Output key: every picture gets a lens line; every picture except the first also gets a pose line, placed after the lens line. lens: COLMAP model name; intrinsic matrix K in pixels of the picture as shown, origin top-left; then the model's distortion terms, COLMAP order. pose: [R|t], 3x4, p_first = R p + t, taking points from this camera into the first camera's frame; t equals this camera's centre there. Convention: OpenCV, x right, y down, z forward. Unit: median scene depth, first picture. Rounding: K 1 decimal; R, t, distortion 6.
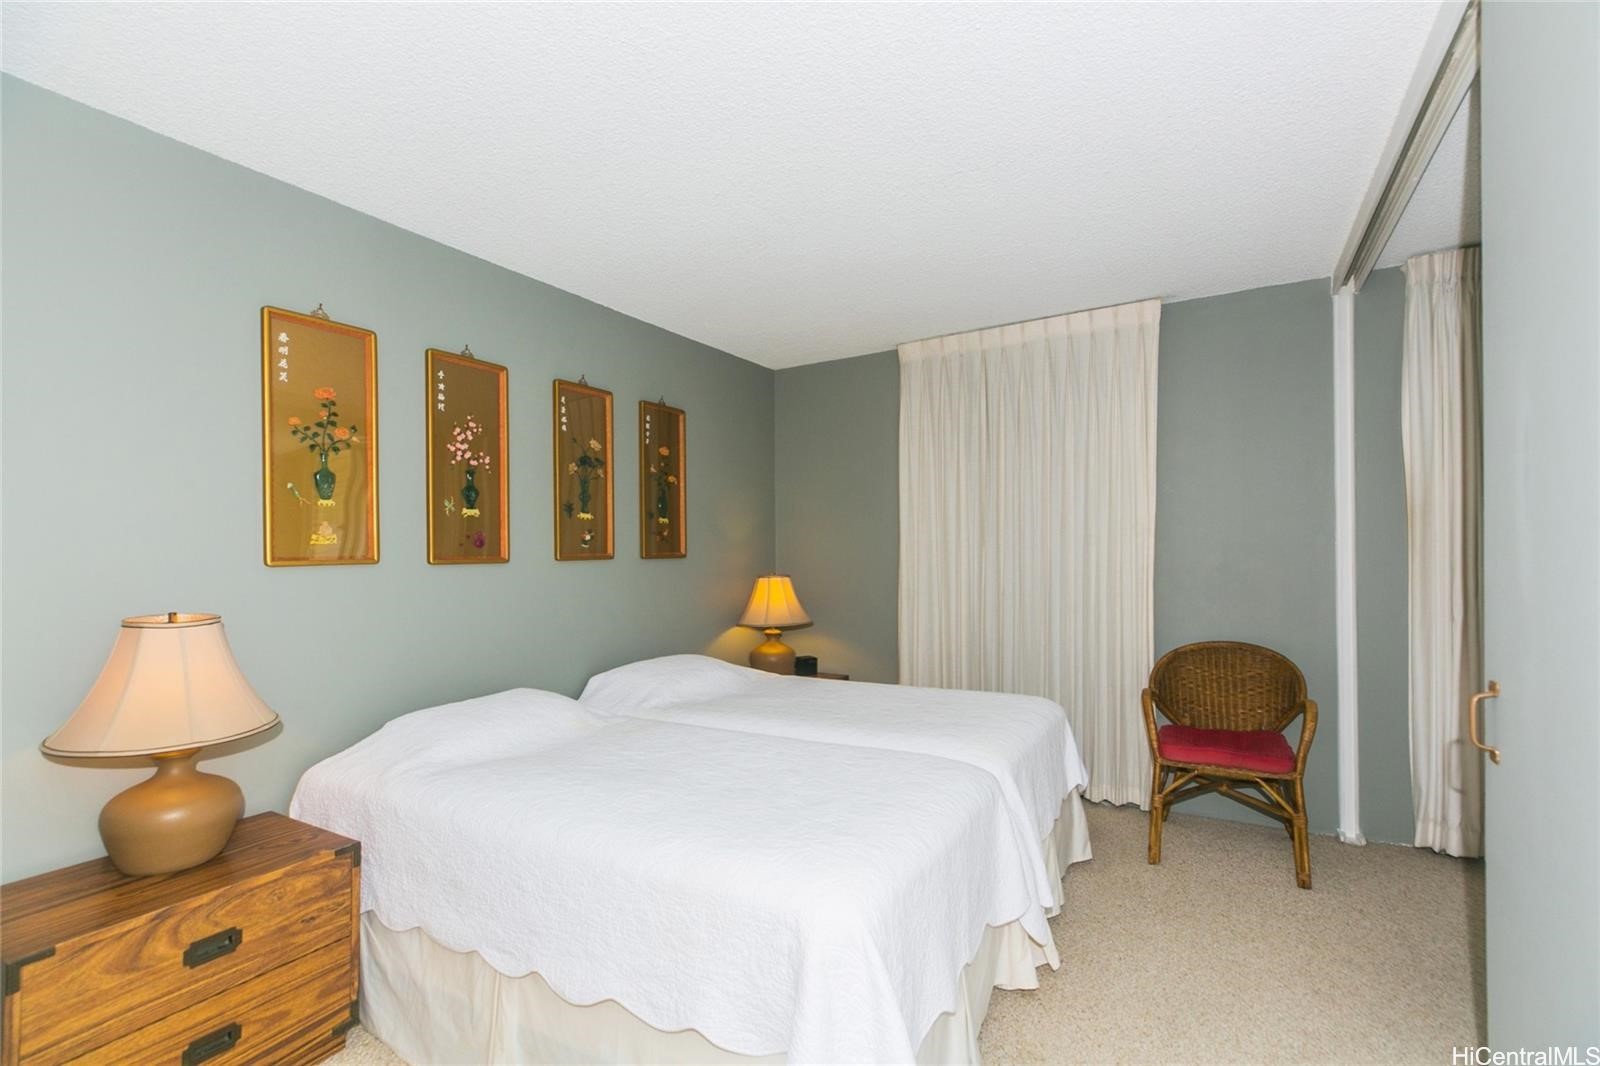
lens RADIAL K [[724.9, 0, 800.9], [0, 724.9, 537.9], [0, 0, 1]] dist [0.000972, 0.000035]
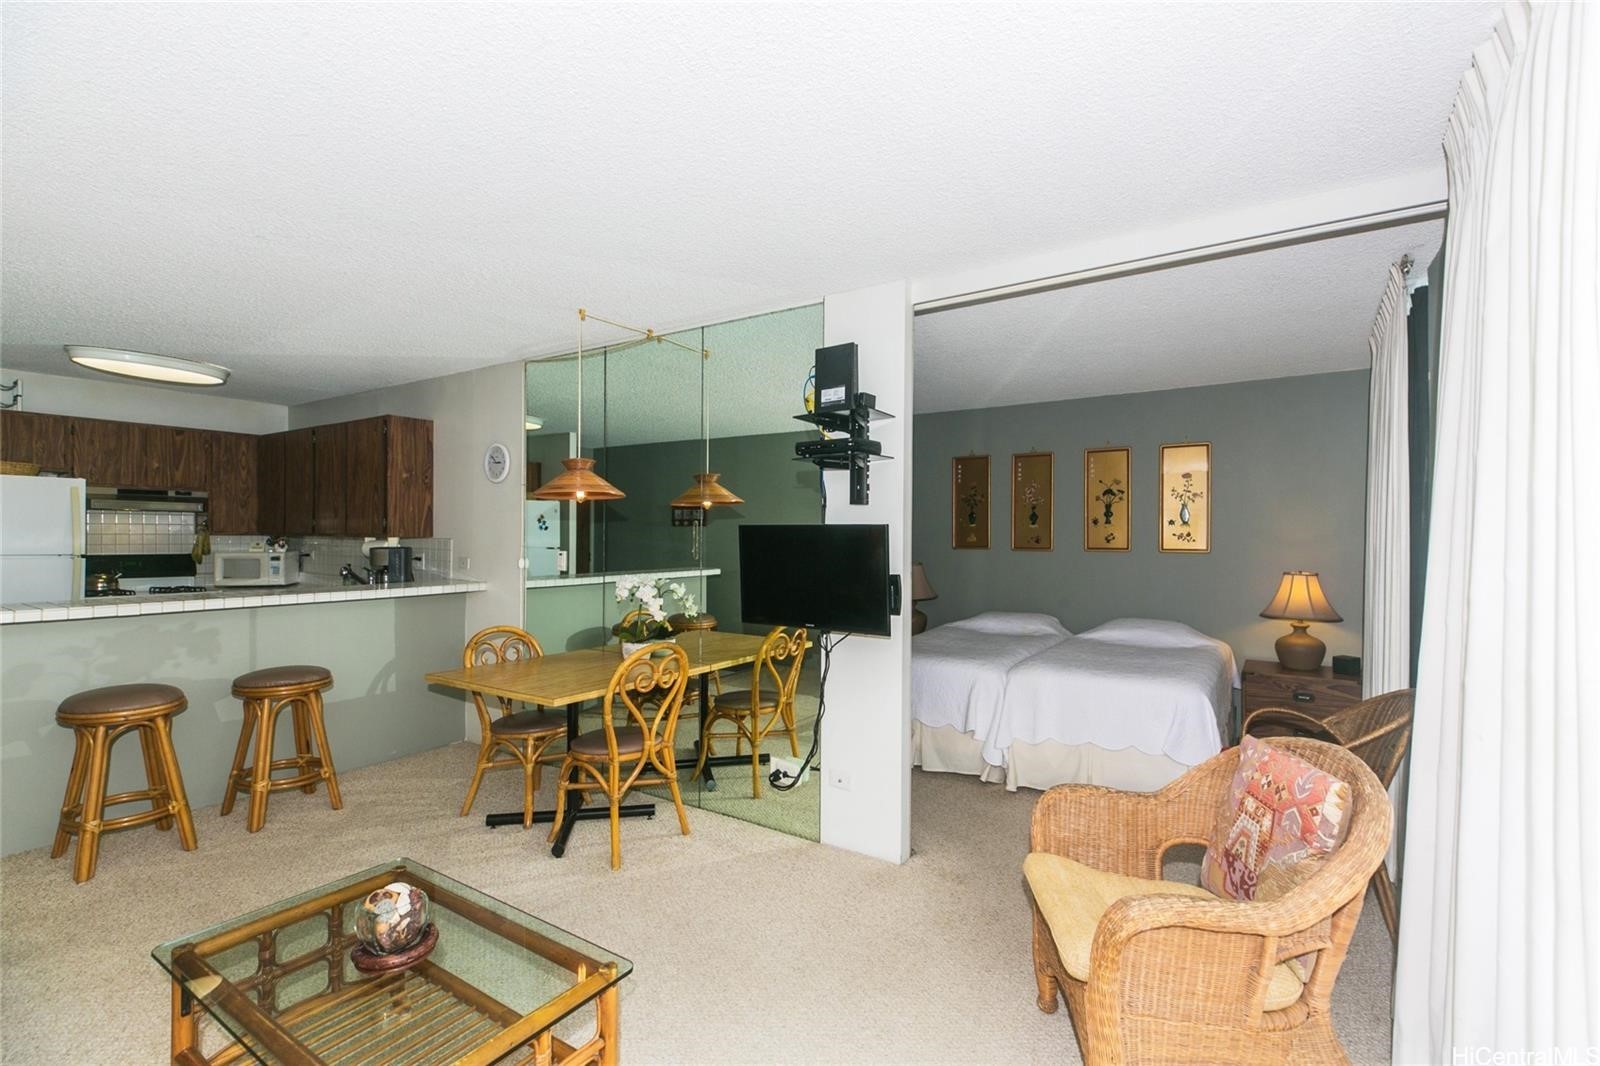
lens RADIAL K [[724.9, 0, 800.2], [0, 724.9, 540.1], [0, 0, 1]] dist [0.000972, 0.000035]
pose [[-0.051080, 0.010501, -0.998639, 1.909932], [-0.003041, 0.999938, 0.010670, -0.020214], [0.998690, 0.003582, -0.051045, 0.488521]]
